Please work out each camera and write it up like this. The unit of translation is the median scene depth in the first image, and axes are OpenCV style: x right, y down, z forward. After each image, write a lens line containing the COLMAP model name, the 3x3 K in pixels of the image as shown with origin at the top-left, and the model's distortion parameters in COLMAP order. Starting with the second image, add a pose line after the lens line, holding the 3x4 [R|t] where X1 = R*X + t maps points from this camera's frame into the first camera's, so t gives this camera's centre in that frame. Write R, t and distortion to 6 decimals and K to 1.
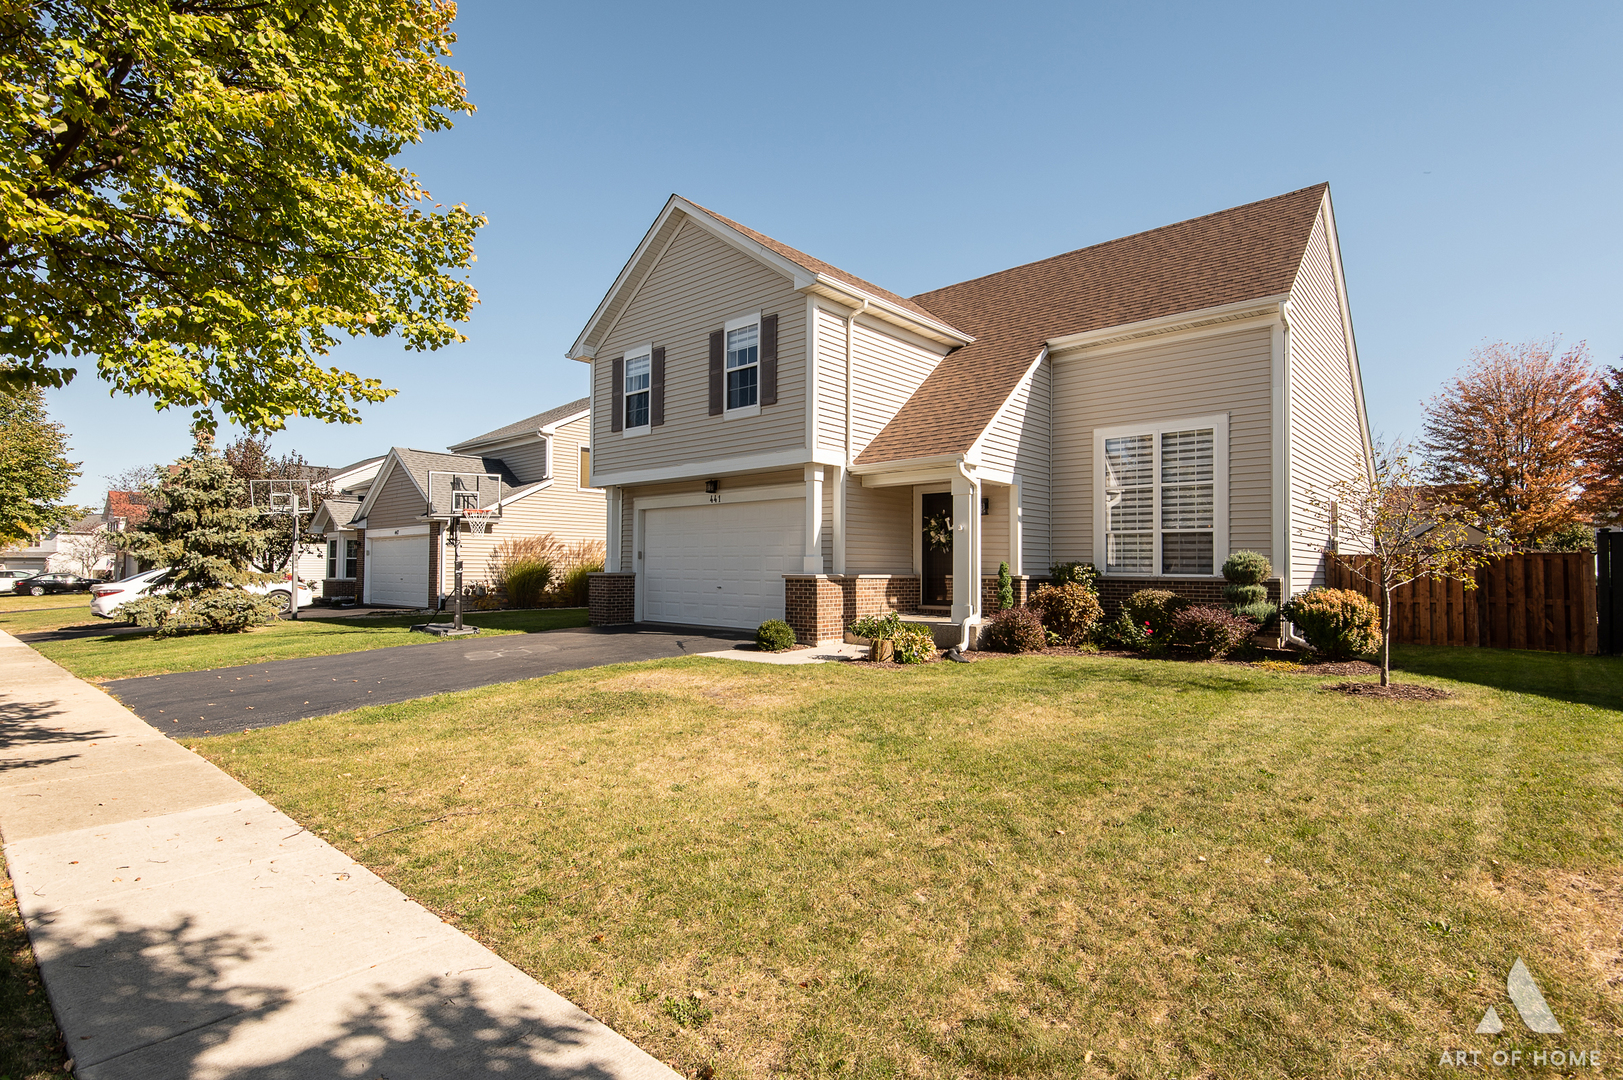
lens RADIAL K [[813.8, 0, 811.8], [0, 813.8, 538.3], [0, 0, 1]] dist [0.015686, -0.010464]
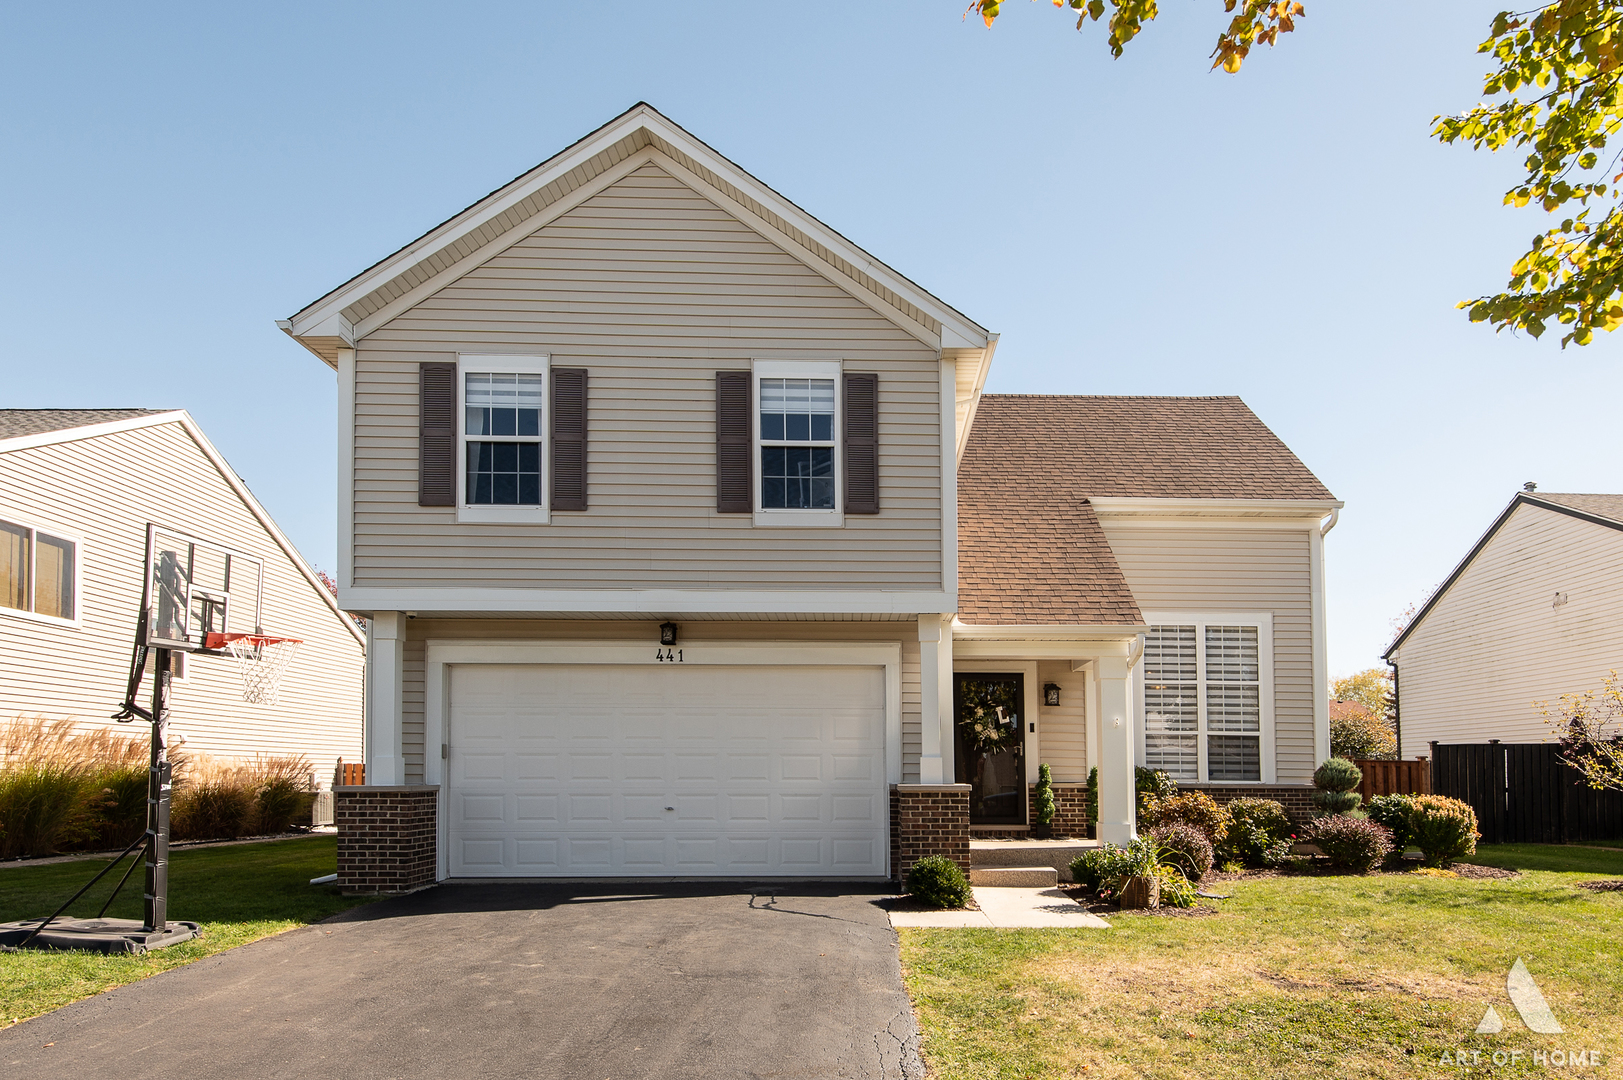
lens RADIAL K [[934.1, 0, 860.9], [0, 934.1, 713.5], [0, 0, 1]] dist [0.047961, 0.001230]
pose [[0.727599, 0.043060, 0.684650, -0.517549], [-0.023513, 0.999007, -0.037842, 0.016358], [-0.685600, 0.011436, 0.727889, 0.458717]]
